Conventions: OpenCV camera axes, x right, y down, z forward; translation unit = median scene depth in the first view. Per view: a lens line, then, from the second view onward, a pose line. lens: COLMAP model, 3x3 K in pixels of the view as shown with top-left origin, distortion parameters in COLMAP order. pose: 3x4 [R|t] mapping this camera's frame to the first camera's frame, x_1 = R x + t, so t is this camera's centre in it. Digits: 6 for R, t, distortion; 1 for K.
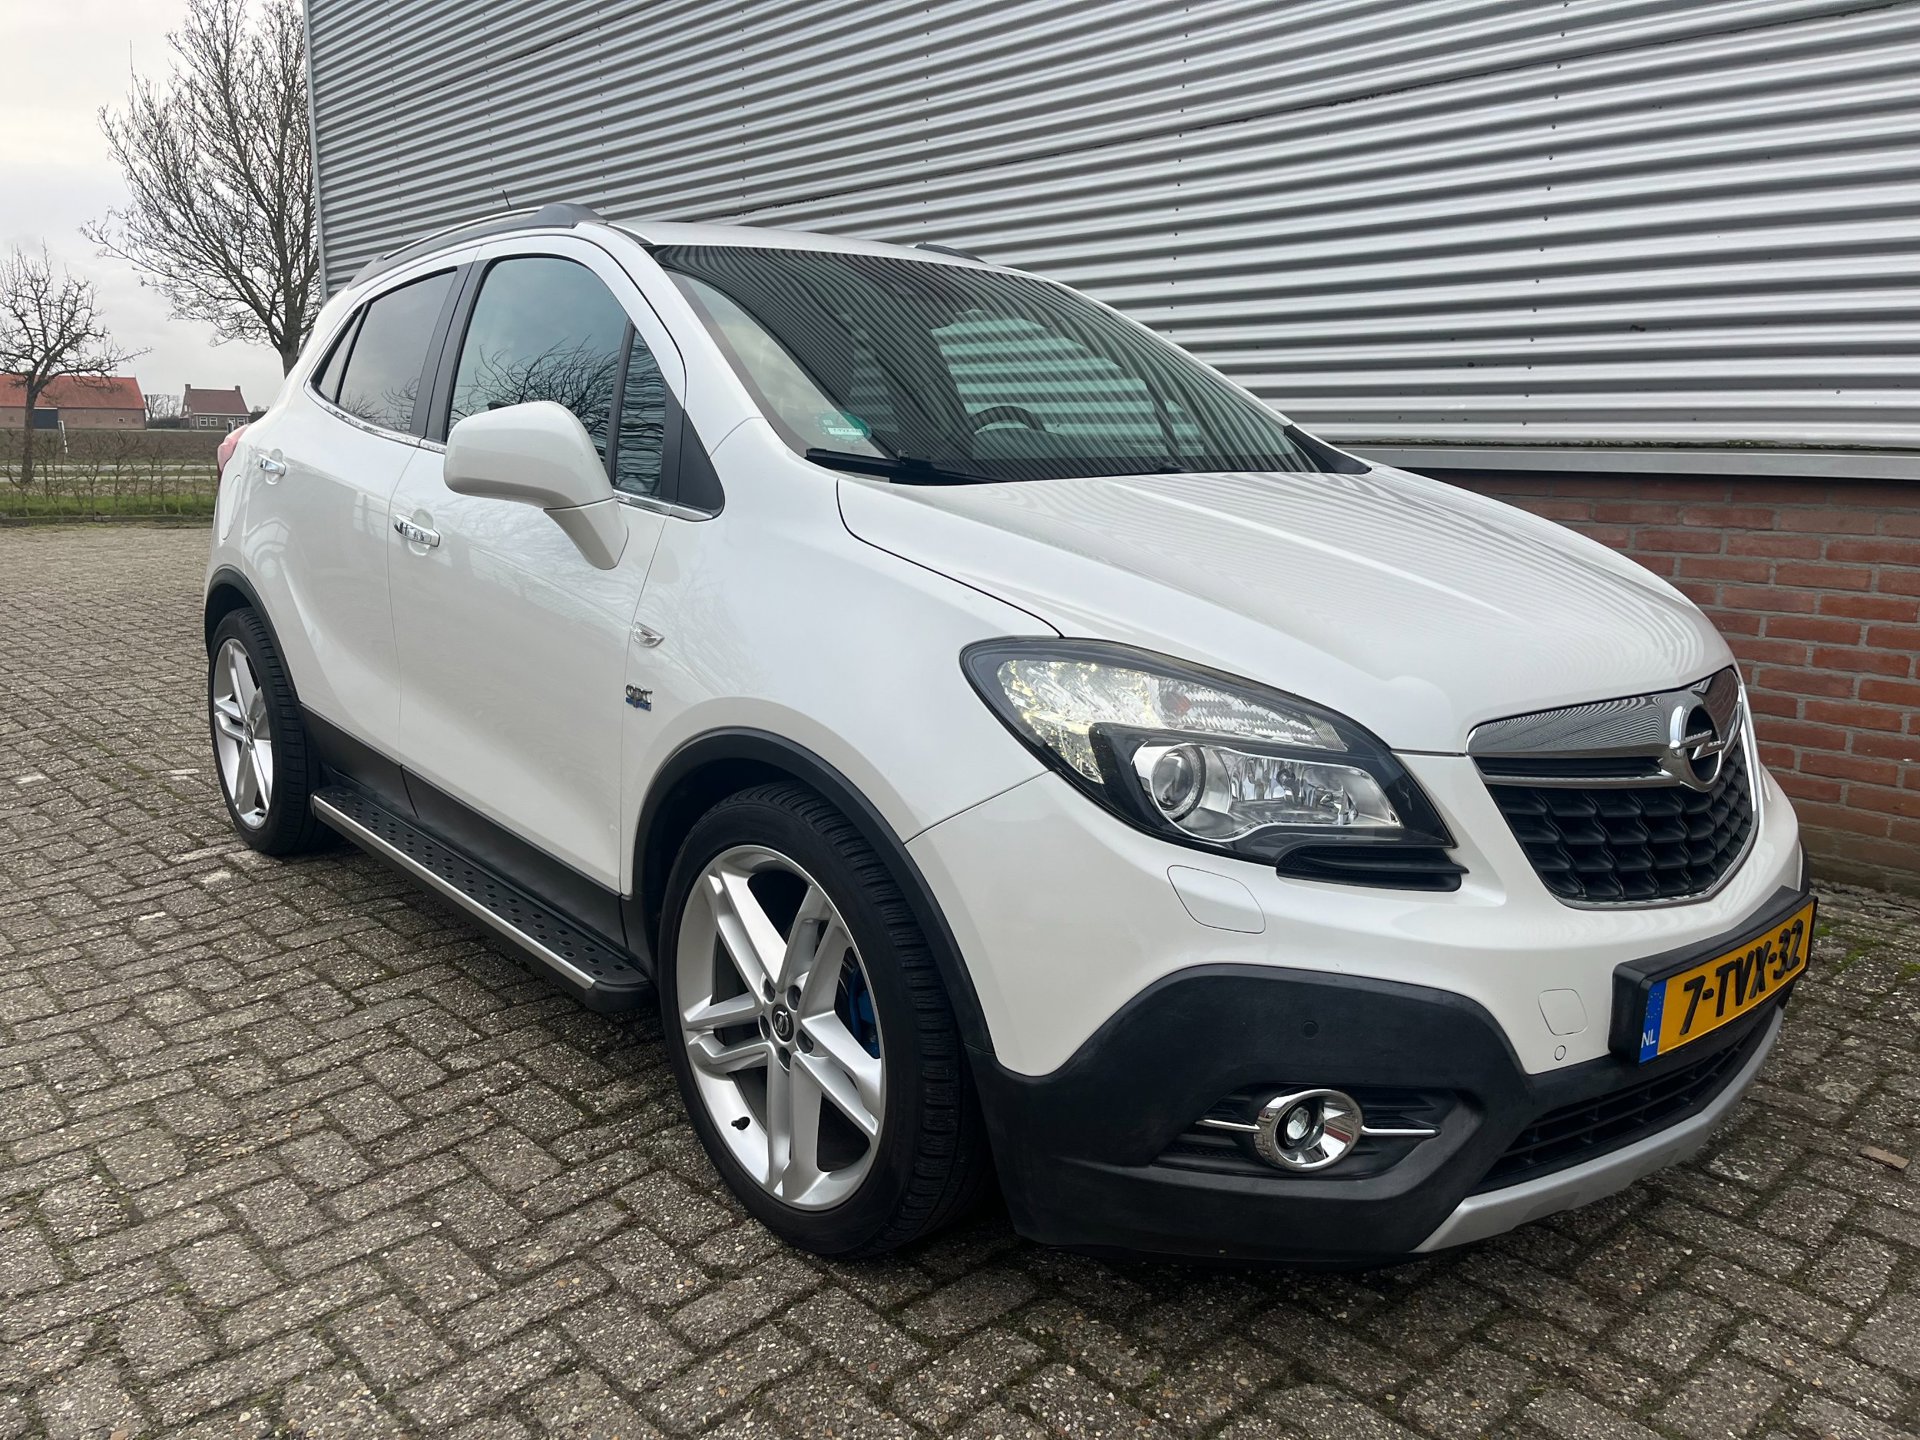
lens RADIAL K [[1462.5, 0, 963.5], [0, 1462.5, 715.2], [0, 0, 1]] dist [0.052517, -0.074893]
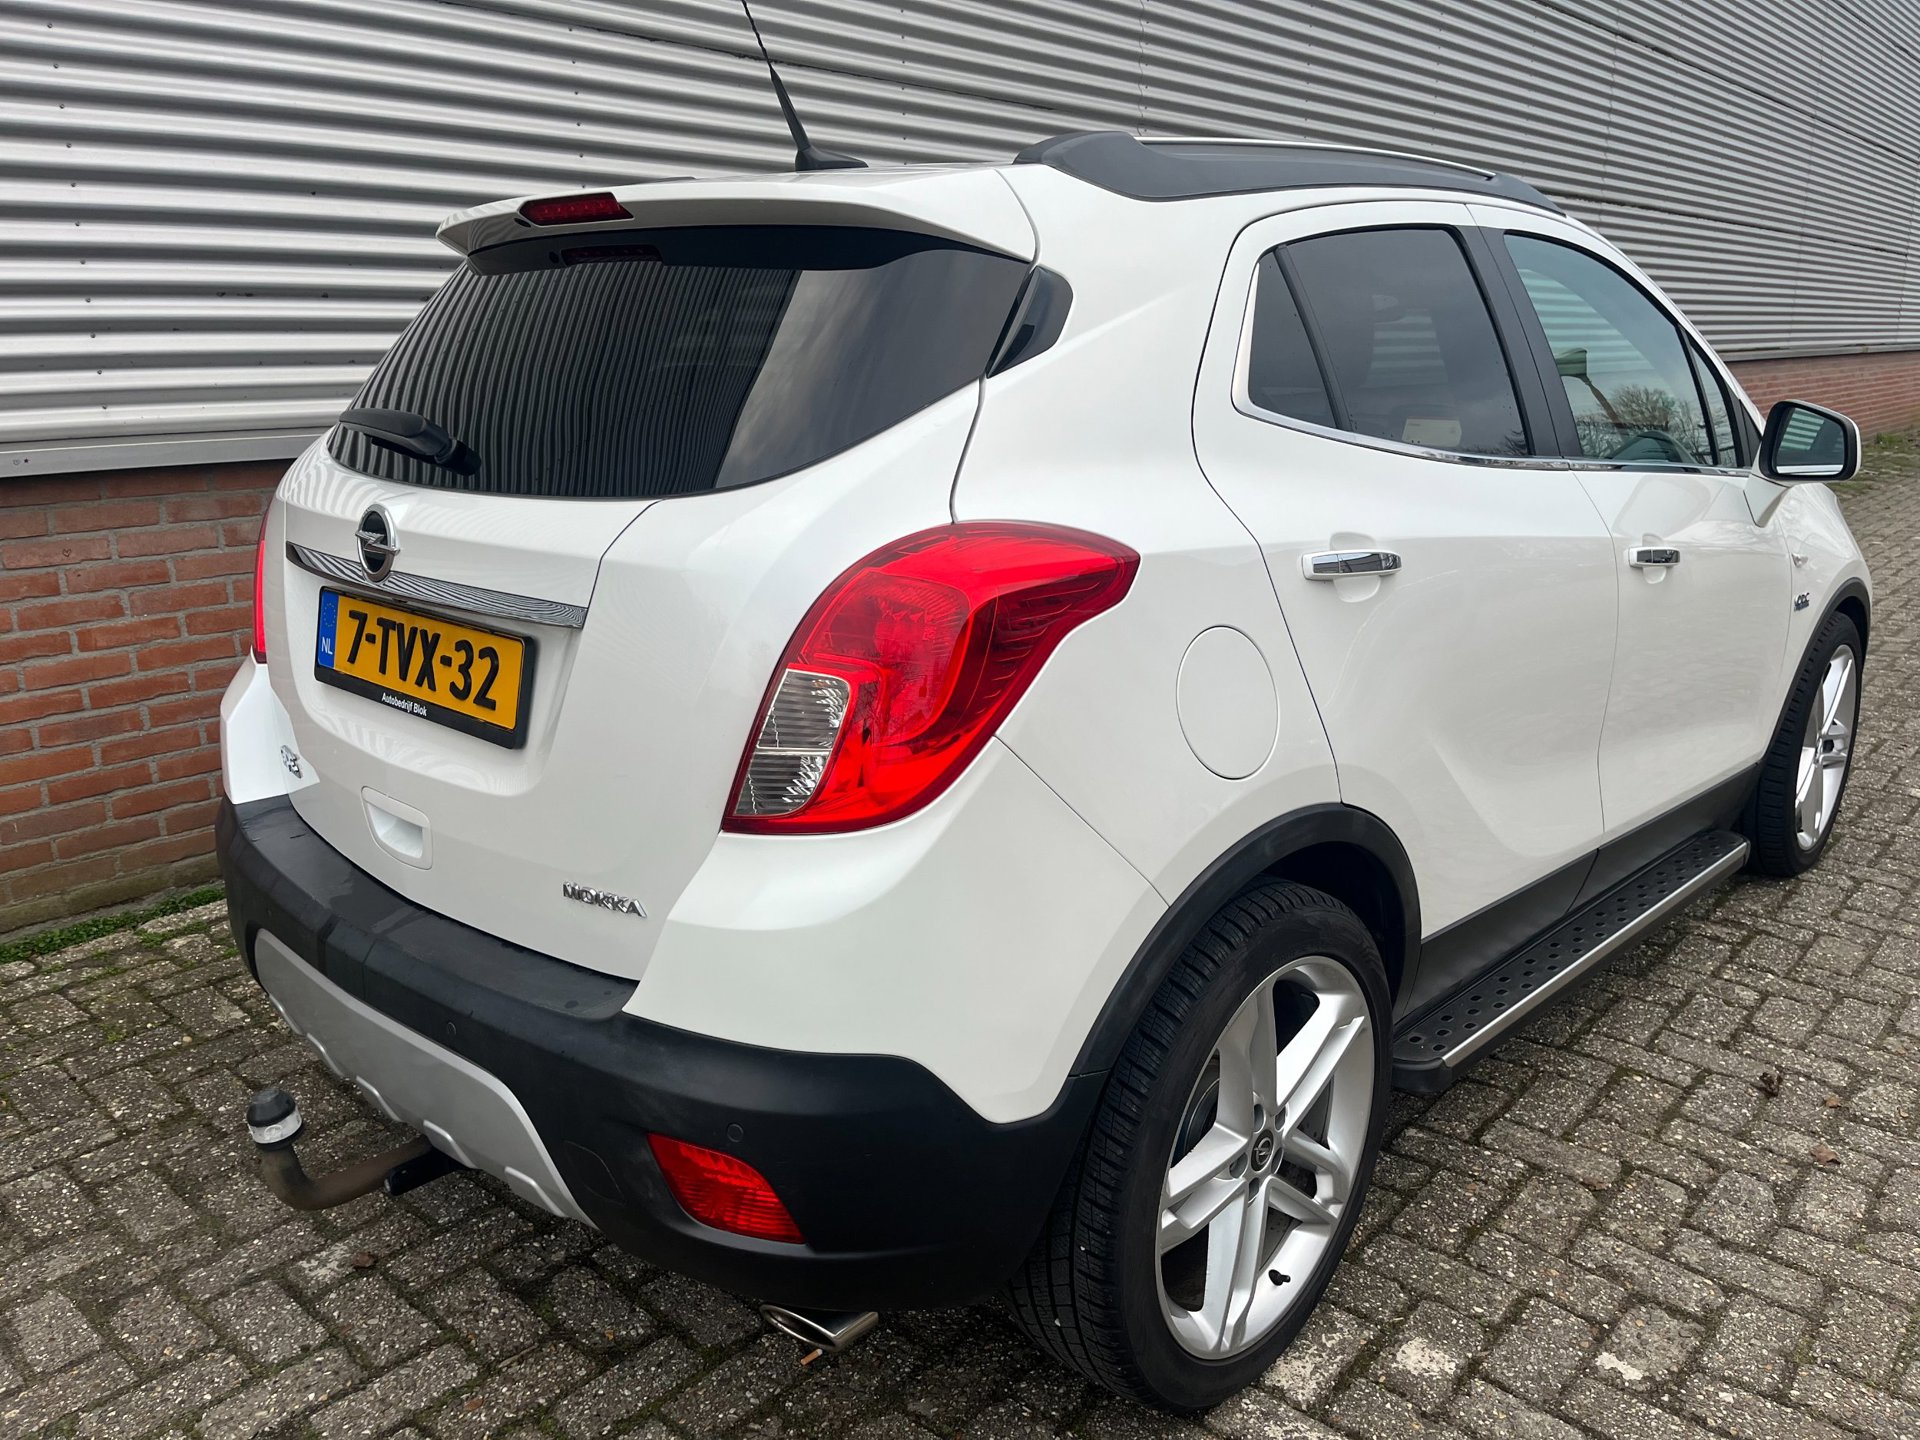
lens RADIAL K [[1462.5, 0, 961.8], [0, 1462.5, 721.1], [0, 0, 1]] dist [0.052517, -0.074893]
pose [[-0.095485, -0.246777, 0.964357, -1.030099], [0.227210, 0.937806, 0.262479, -0.298818], [-0.969153, 0.244174, -0.033476, 1.236841]]
